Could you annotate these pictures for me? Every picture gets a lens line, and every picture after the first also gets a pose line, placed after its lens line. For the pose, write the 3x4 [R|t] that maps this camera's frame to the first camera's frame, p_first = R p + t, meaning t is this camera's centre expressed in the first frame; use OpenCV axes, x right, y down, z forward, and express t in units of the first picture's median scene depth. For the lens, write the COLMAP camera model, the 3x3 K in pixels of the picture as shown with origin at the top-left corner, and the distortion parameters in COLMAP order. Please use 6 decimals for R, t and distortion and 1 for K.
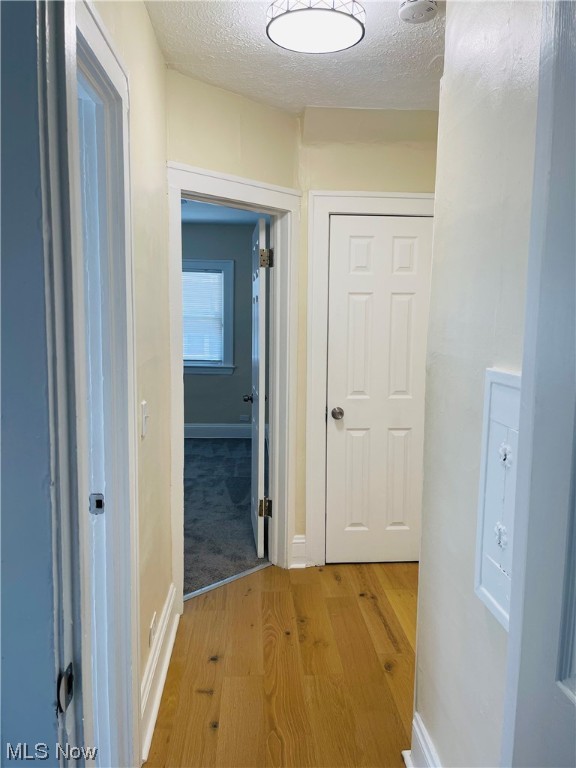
lens RADIAL K [[586.5, 0, 287.9], [0, 586.5, 383.9], [0, 0, 1]] dist [0.037753, -0.048419]
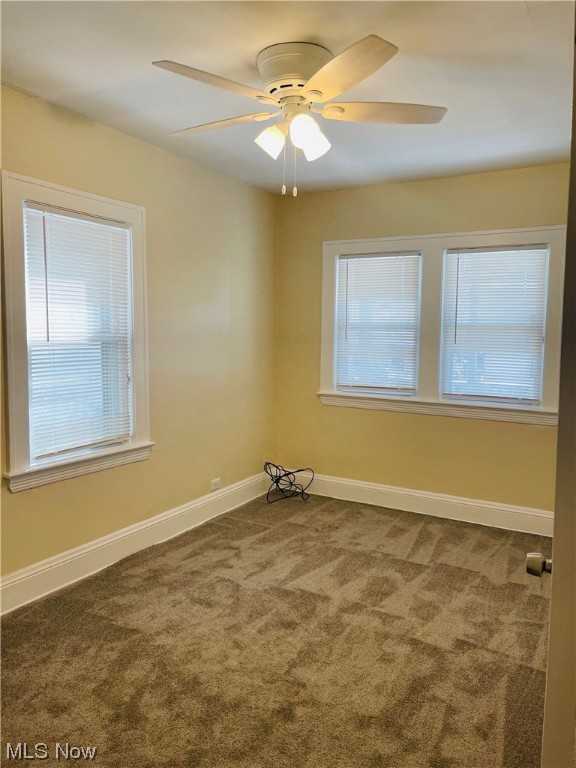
lens RADIAL K [[586.5, 0, 287.2], [0, 586.5, 381.9], [0, 0, 1]] dist [0.037753, -0.048419]
pose [[0.839658, 0.040787, -0.541581, -0.009595], [-0.053329, 0.998549, -0.007477, -0.047972], [0.540490, 0.035160, 0.840615, 0.451089]]
